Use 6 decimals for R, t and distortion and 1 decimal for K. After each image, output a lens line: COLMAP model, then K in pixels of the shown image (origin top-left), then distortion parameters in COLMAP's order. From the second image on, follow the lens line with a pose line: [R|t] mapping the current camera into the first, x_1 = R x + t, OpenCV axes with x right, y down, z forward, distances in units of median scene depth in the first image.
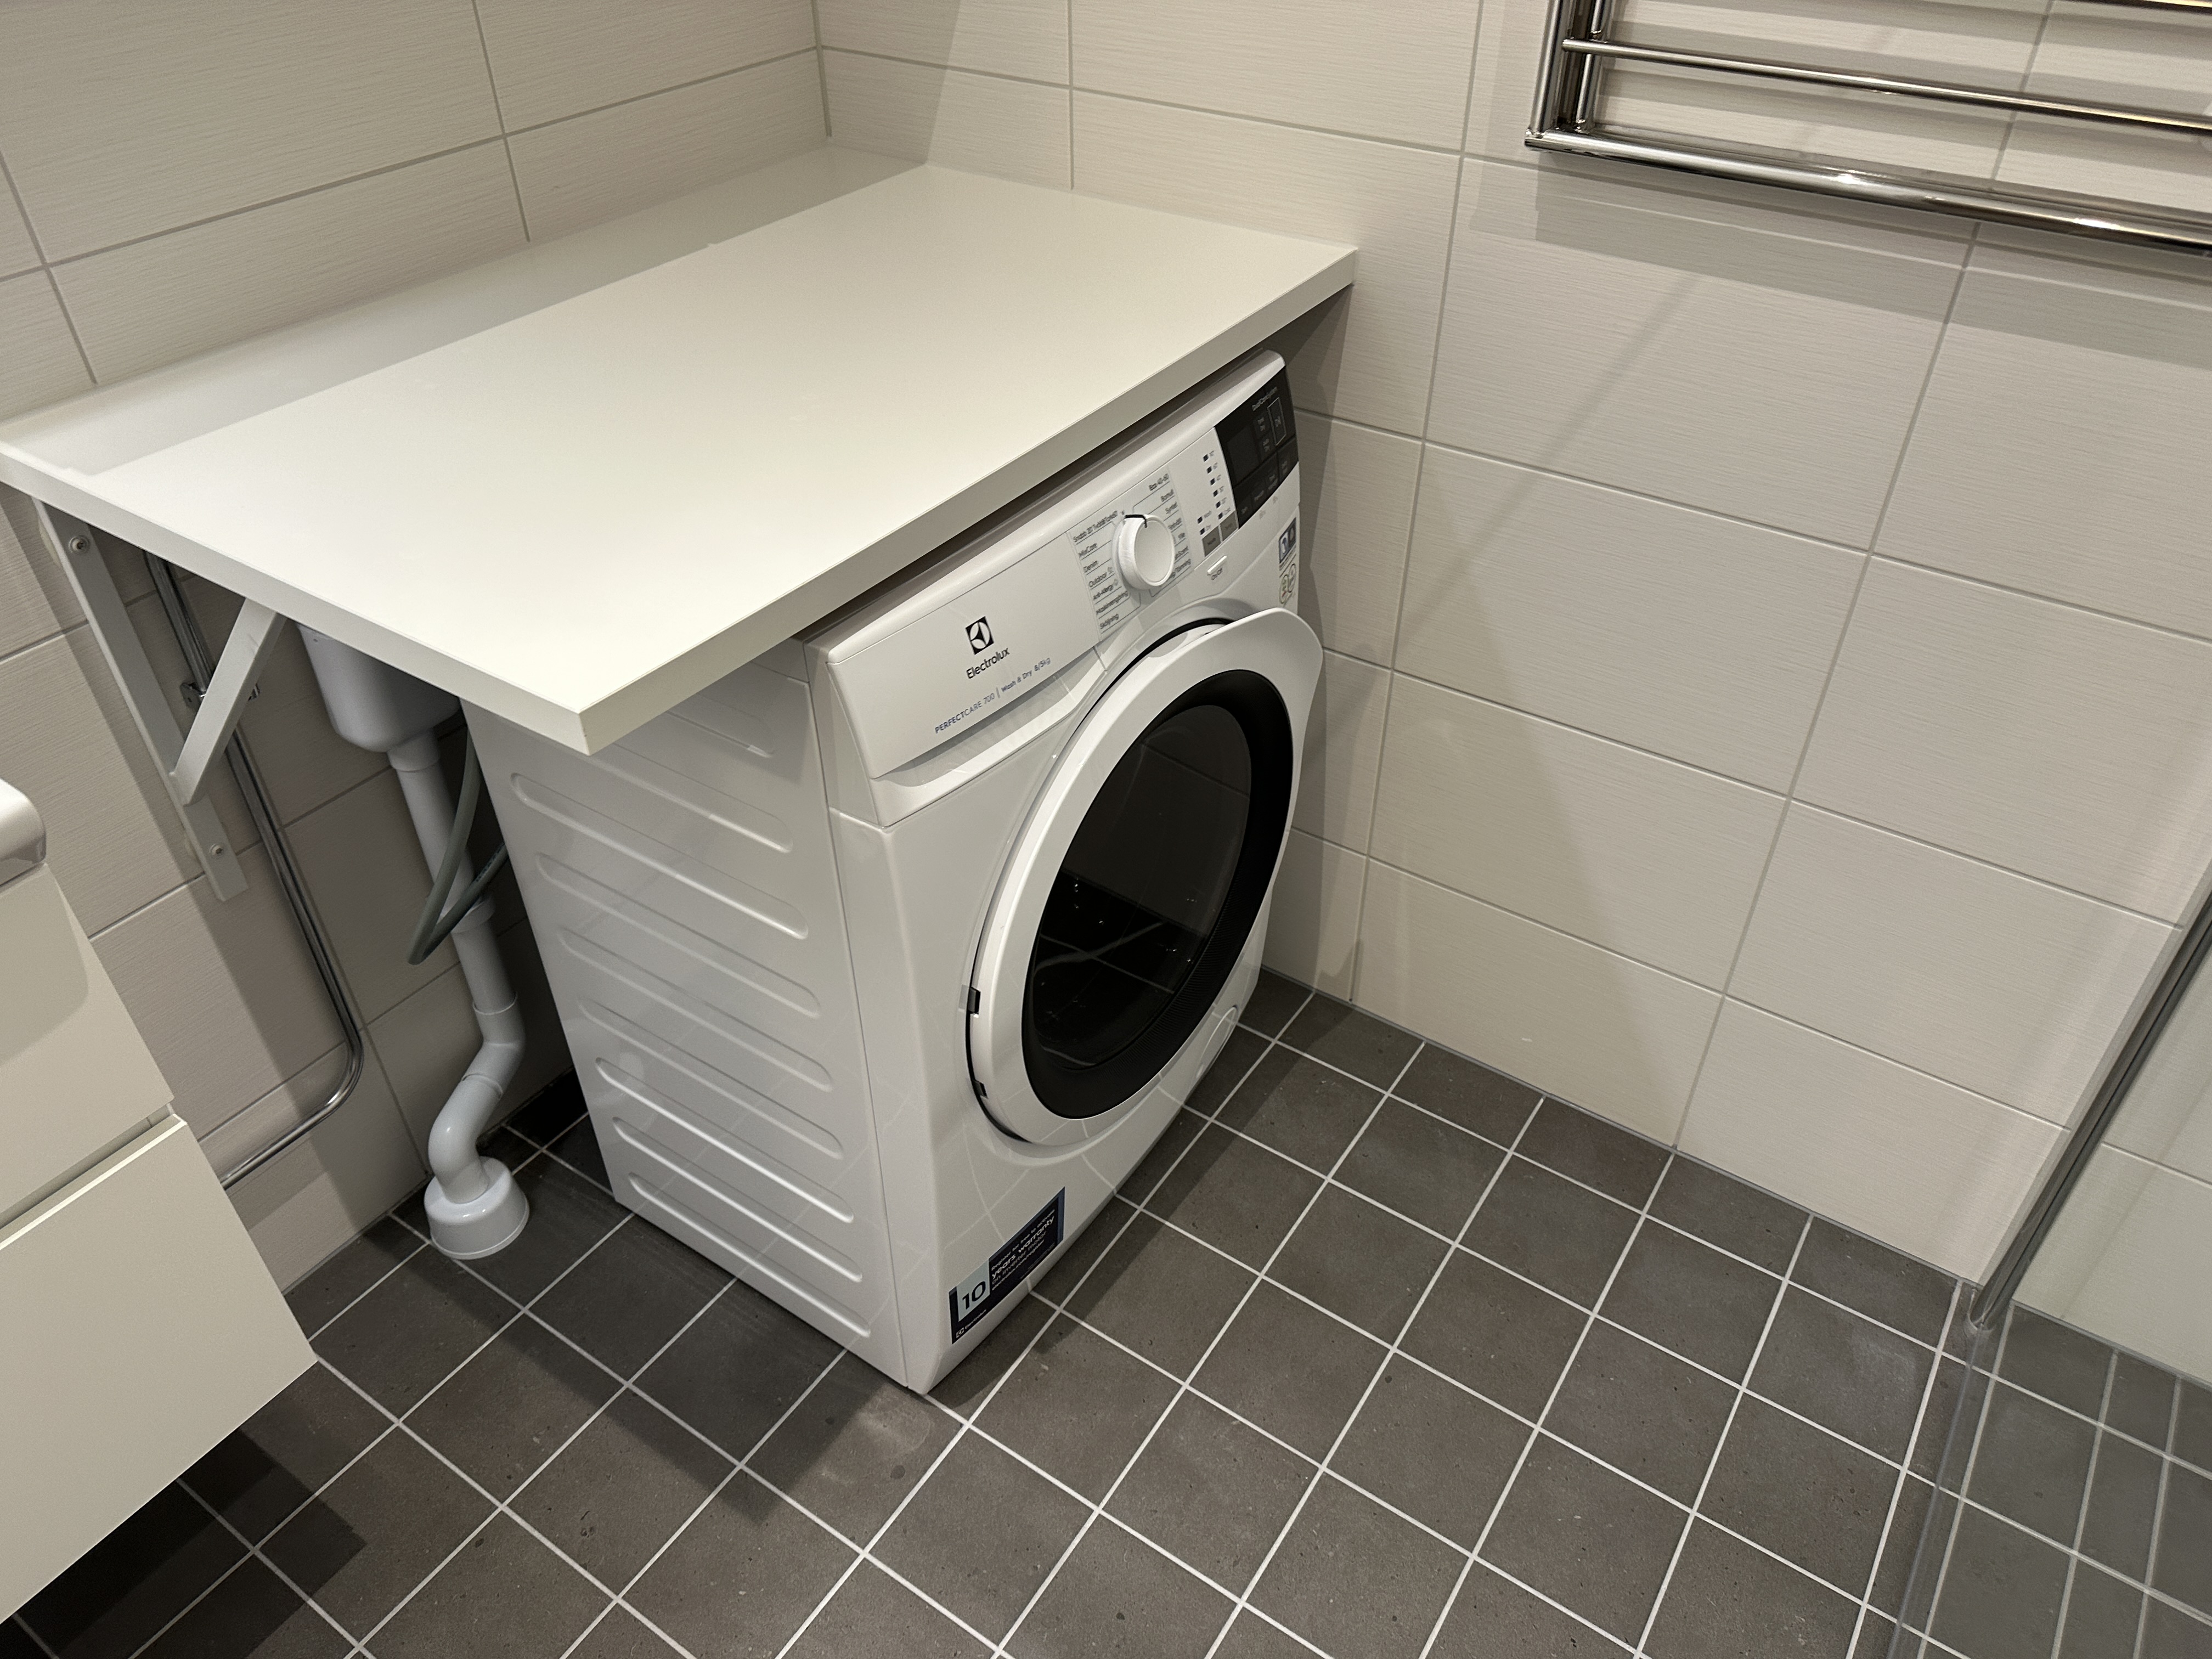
lens RADIAL K [[1547.2, 0, 1136.0], [0, 1547.2, 839.5], [0, 0, 1]] dist [0.134364, -0.183228]
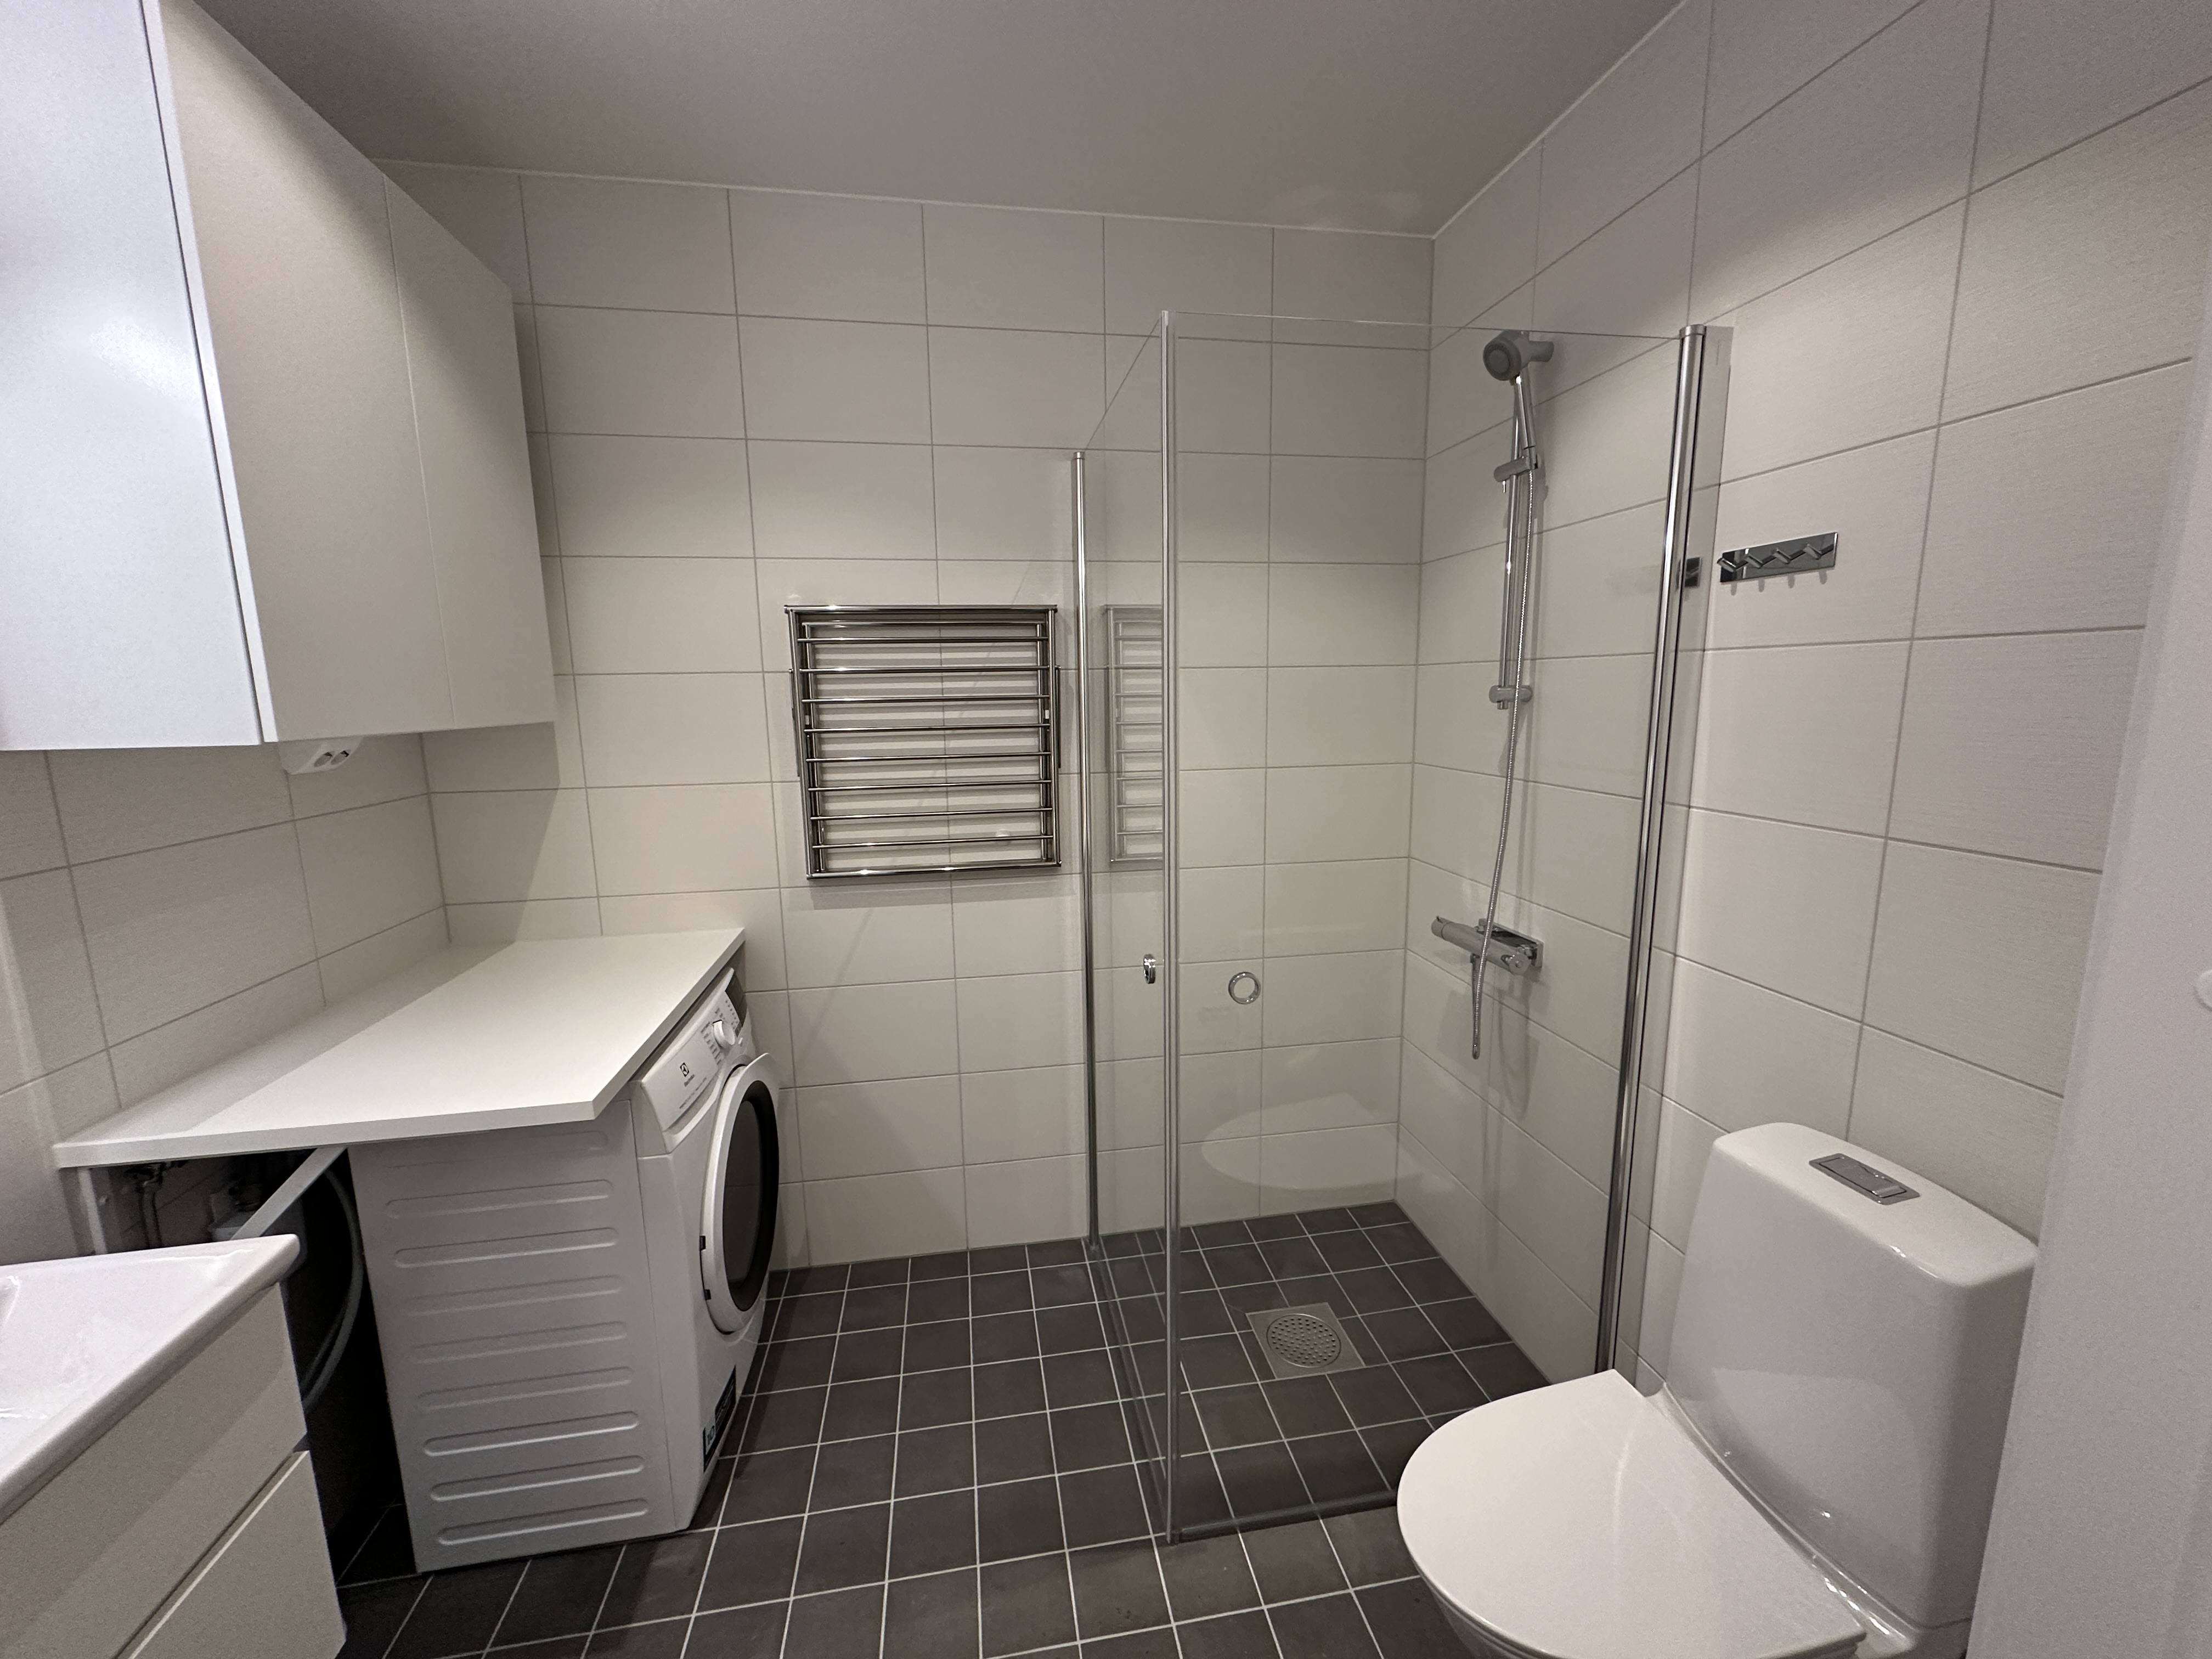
lens RADIAL K [[886.7, 0, 1106.0], [0, 886.7, 829.5], [0, 0, 1]] dist [-0.000044, 0.000402]
pose [[0.727423, -0.121768, 0.675298, -0.392721], [0.440106, 0.837841, -0.323000, 0.228421], [-0.526461, 0.532160, 0.663056, -0.383114]]
